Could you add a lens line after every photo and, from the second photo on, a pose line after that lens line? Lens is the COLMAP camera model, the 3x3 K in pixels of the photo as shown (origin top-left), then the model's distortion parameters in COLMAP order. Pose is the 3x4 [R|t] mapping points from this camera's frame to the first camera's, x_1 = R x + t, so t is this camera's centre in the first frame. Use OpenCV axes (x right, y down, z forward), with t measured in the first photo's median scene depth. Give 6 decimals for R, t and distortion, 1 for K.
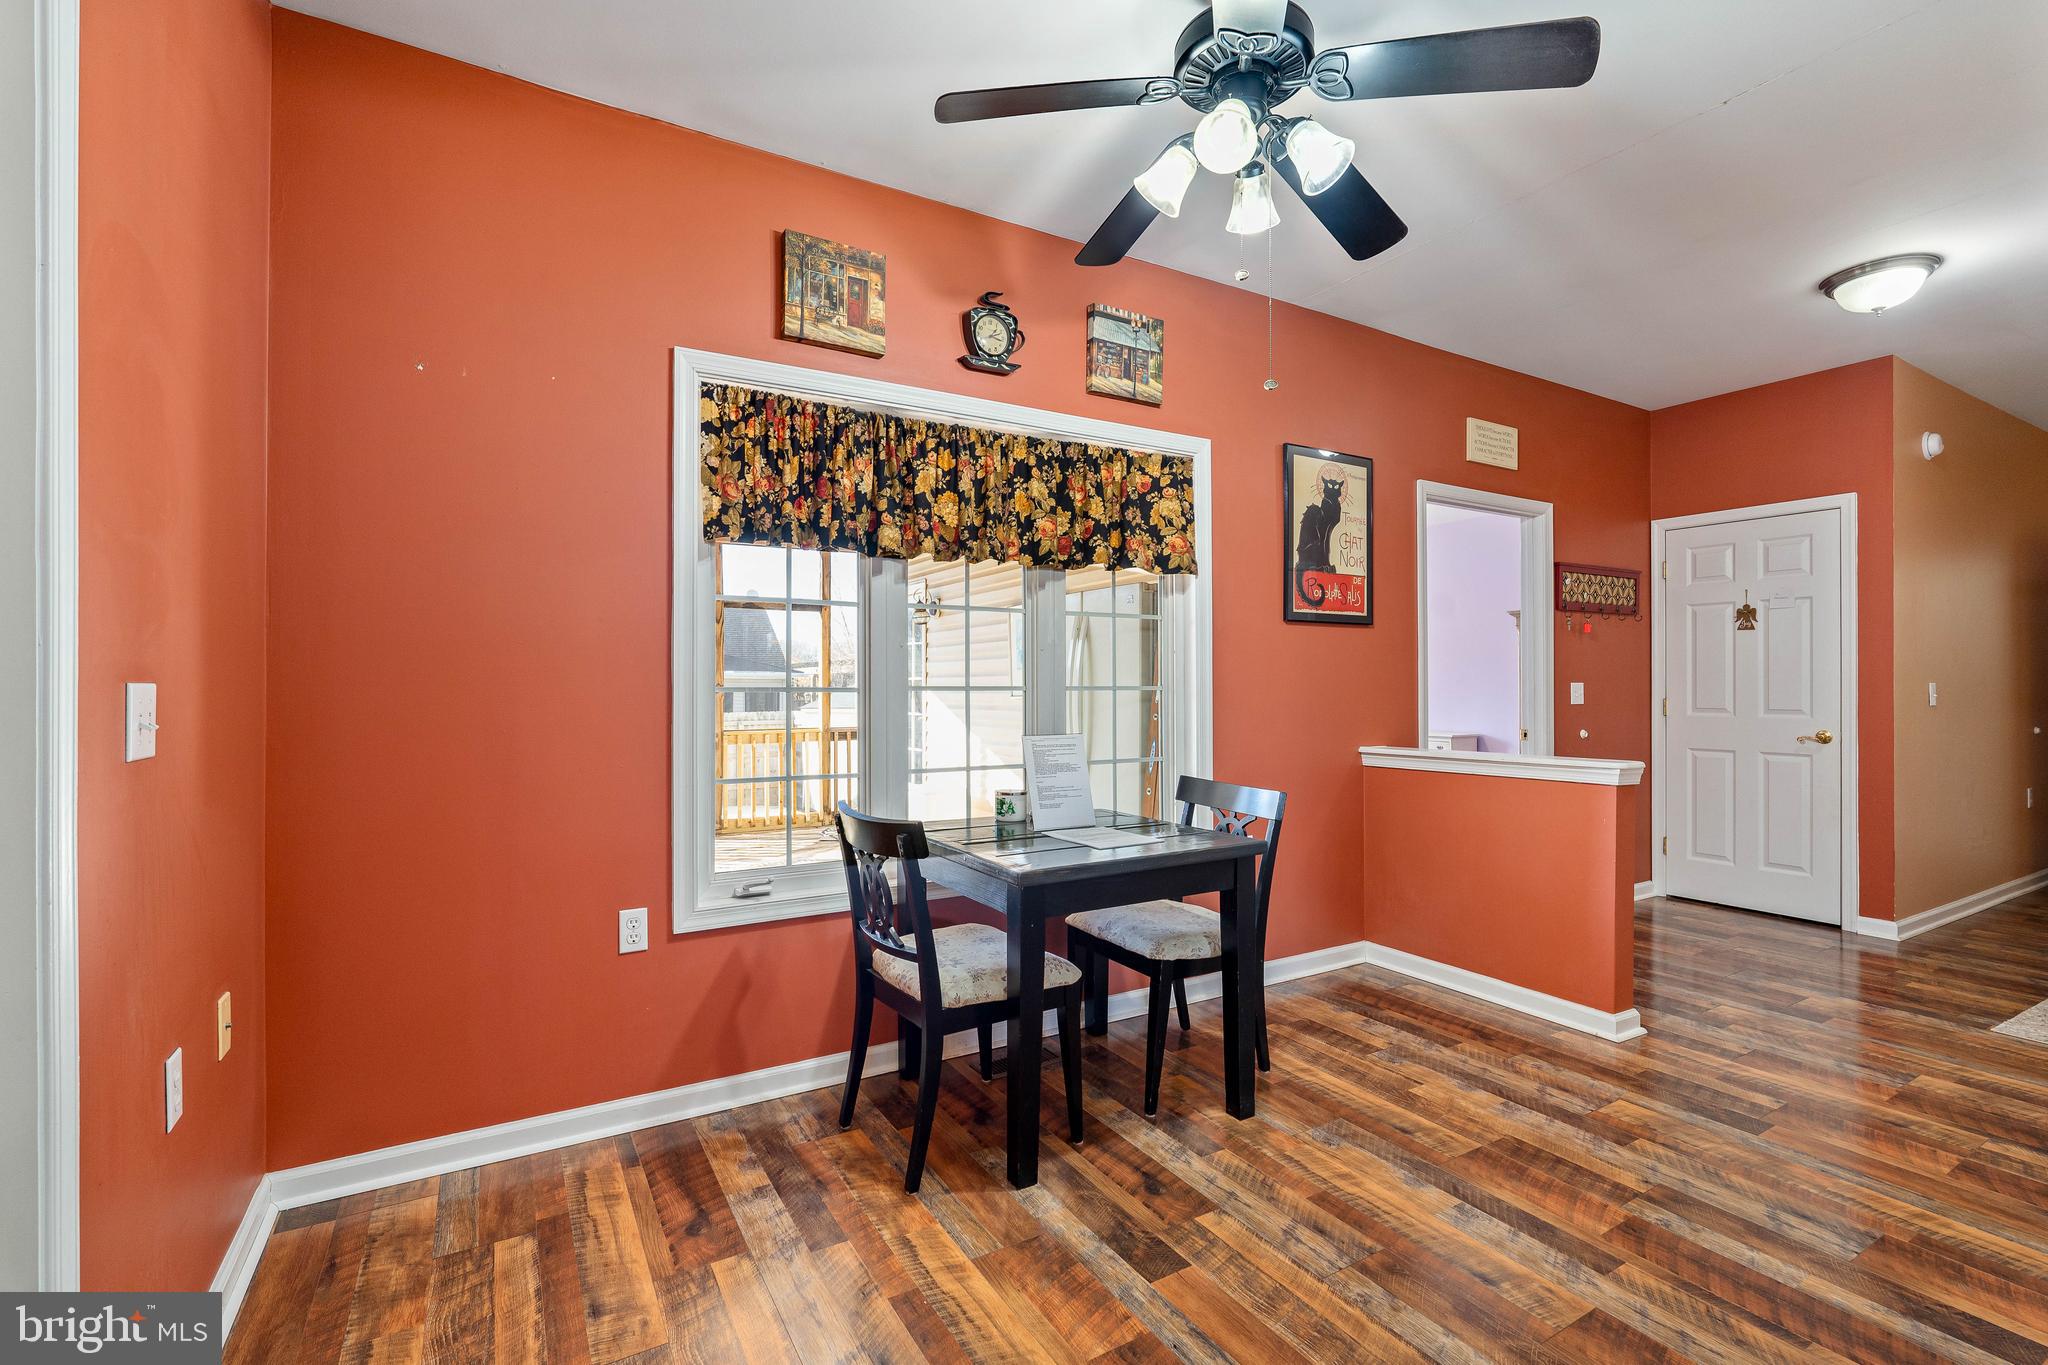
lens RADIAL K [[912.1, 0, 1016.2], [0, 912.1, 687.2], [0, 0, 1]] dist [-0.004425, 0.001478]
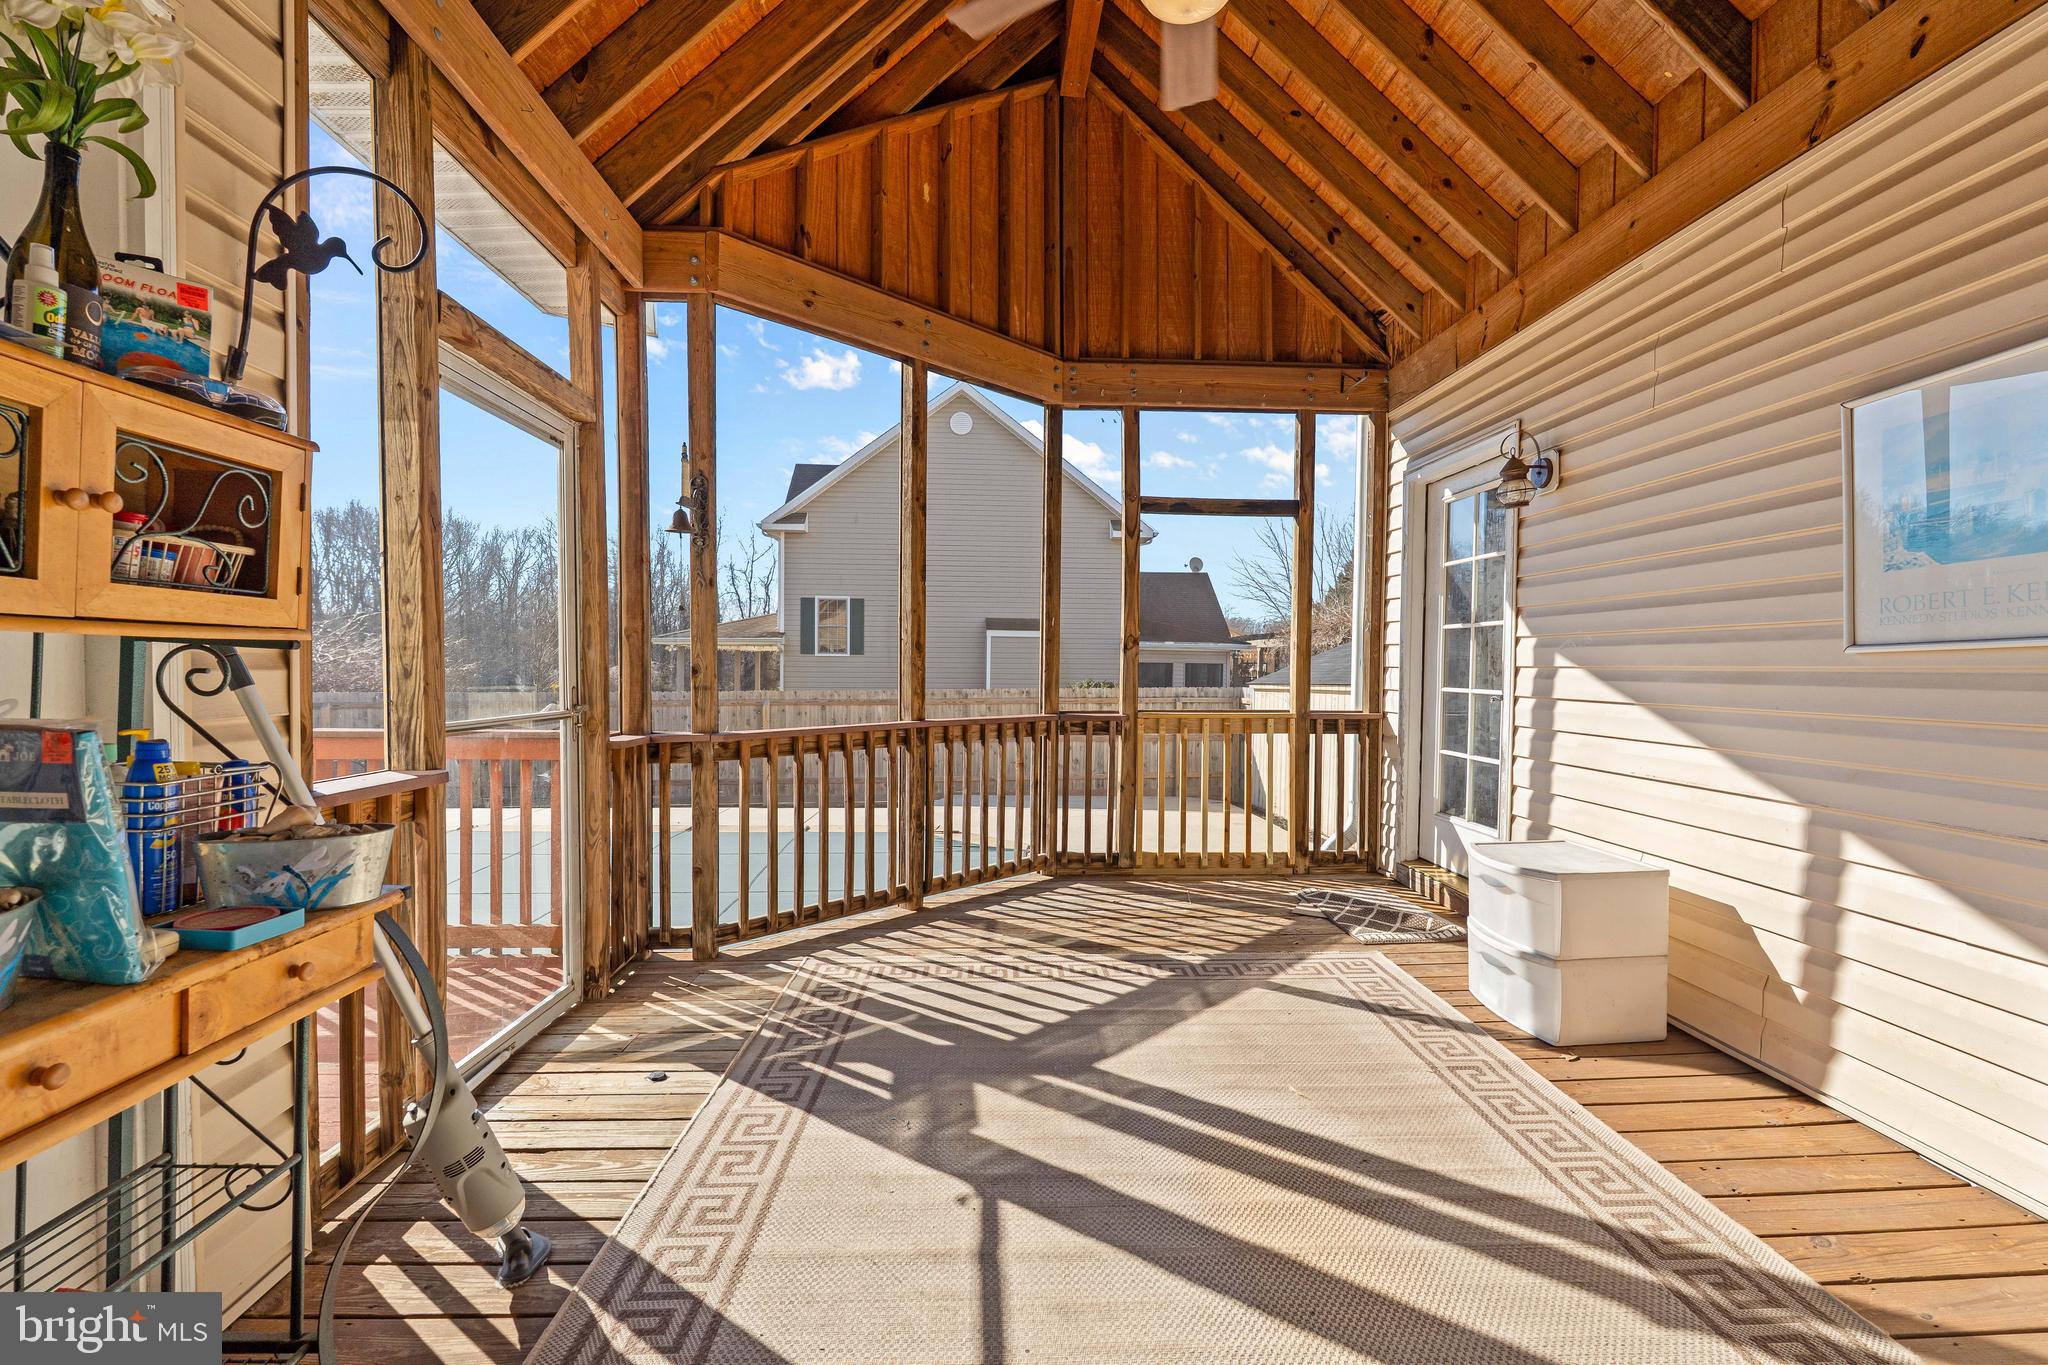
lens RADIAL K [[912.1, 0, 1023.4], [0, 912.1, 678.4], [0, 0, 1]] dist [-0.004425, 0.001478]
pose [[0.891263, 0.012290, -0.453321, -0.099837], [-0.006062, 0.999866, 0.015189, 0.013785], [0.453447, -0.010789, 0.891218, 0.382509]]
